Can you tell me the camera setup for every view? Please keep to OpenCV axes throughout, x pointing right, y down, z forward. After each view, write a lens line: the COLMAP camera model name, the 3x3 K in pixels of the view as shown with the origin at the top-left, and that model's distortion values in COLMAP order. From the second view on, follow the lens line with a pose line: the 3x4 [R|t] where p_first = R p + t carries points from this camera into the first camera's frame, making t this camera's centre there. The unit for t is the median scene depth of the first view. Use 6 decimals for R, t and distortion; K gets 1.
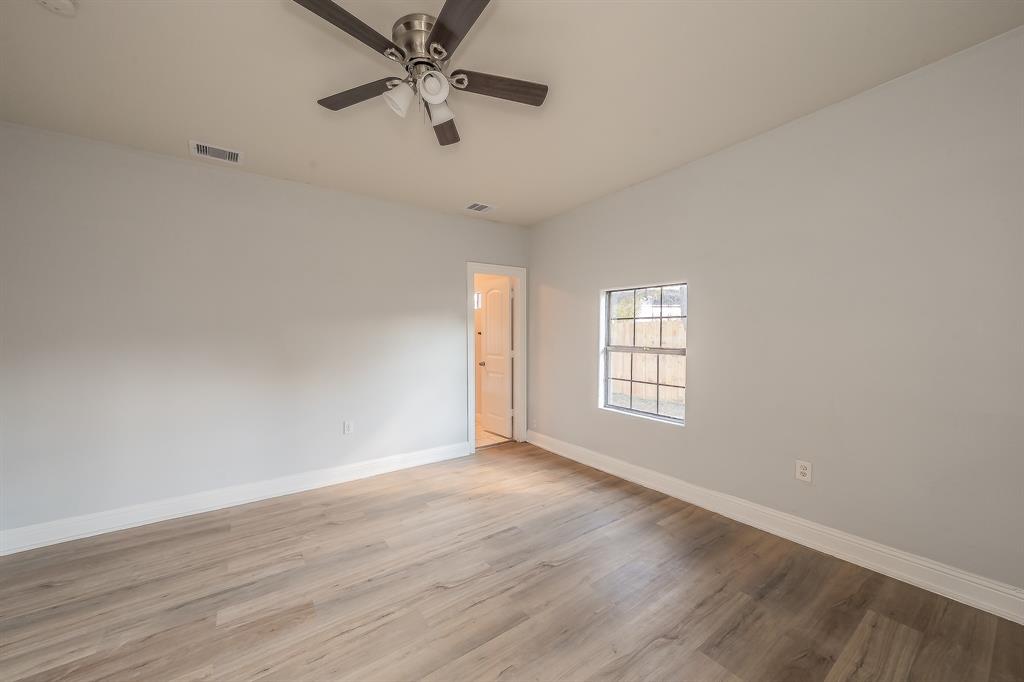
lens RADIAL K [[375.8, 0, 512.0], [0, 375.8, 341.0], [0, 0, 1]] dist [-0.000785, -0.000035]
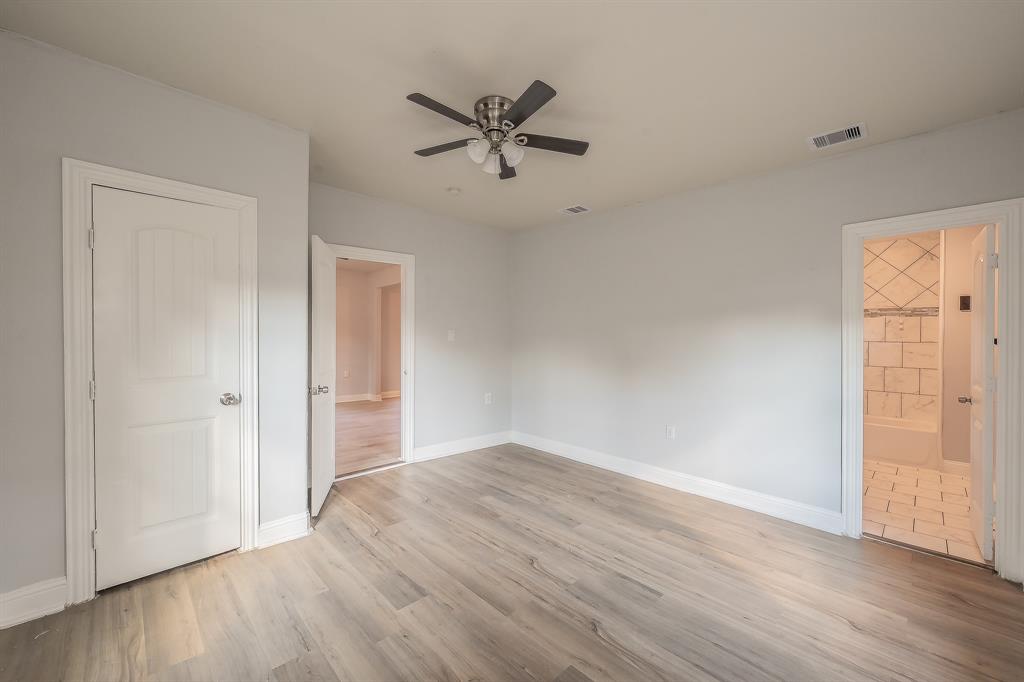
lens RADIAL K [[400.8, 0, 516.3], [0, 400.8, 336.3], [0, 0, 1]] dist [0.001063, 0.000166]
pose [[0.162381, 0.006373, -0.986707, 0.858233], [-0.032461, 0.999472, 0.001113, -0.032920], [0.986194, 0.031849, 0.162503, 0.612624]]
